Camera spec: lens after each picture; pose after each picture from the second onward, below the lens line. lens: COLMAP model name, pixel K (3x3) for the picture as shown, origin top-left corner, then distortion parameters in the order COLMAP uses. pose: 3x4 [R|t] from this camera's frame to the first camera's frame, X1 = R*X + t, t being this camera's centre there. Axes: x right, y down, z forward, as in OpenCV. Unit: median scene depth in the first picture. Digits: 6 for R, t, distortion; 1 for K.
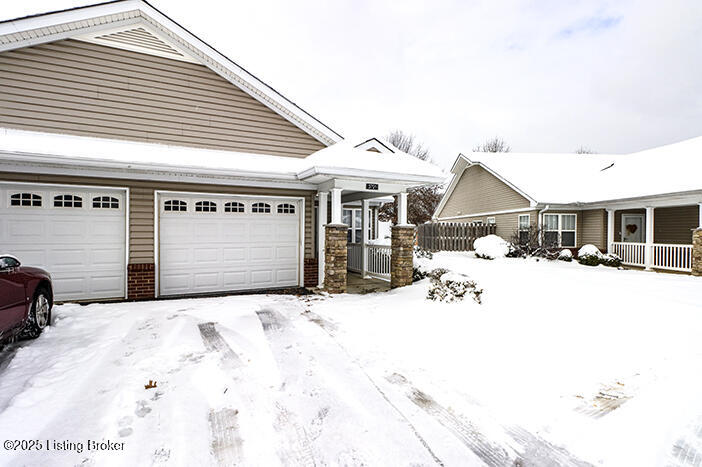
lens RADIAL K [[331.9, 0, 351.0], [0, 331.9, 233.5], [0, 0, 1]] dist [-0.000164, 0.000084]
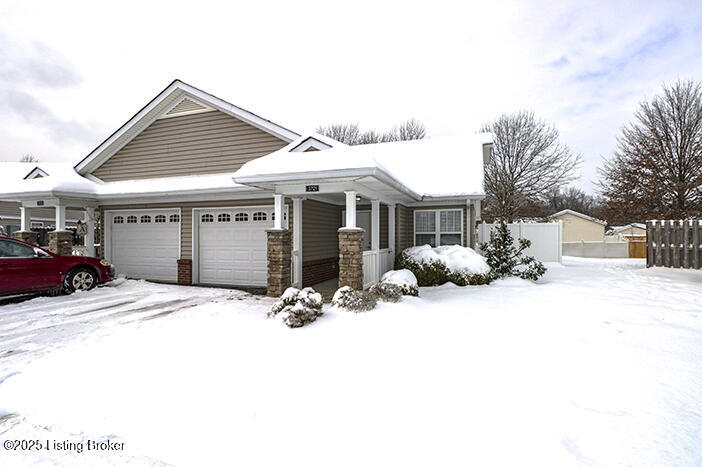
lens RADIAL K [[344.1, 0, 351.0], [0, 344.1, 233.5], [0, 0, 1]] dist [0.000269, 0.000283]
pose [[0.706620, -0.011827, -0.707495, 0.850931], [0.001055, 0.999877, -0.015661, 0.001597], [0.707593, 0.010320, 0.706545, 0.401147]]
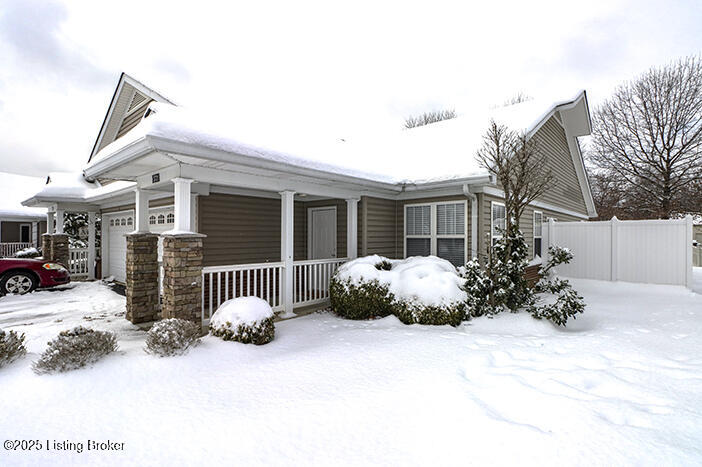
lens RADIAL K [[344.1, 0, 351.0], [0, 344.1, 233.5], [0, 0, 1]] dist [0.000269, 0.000283]
pose [[0.399249, -0.012256, -0.916760, 0.870710], [-0.004611, 0.999871, -0.015375, -0.005014], [0.916831, 0.010365, 0.399141, 0.655256]]
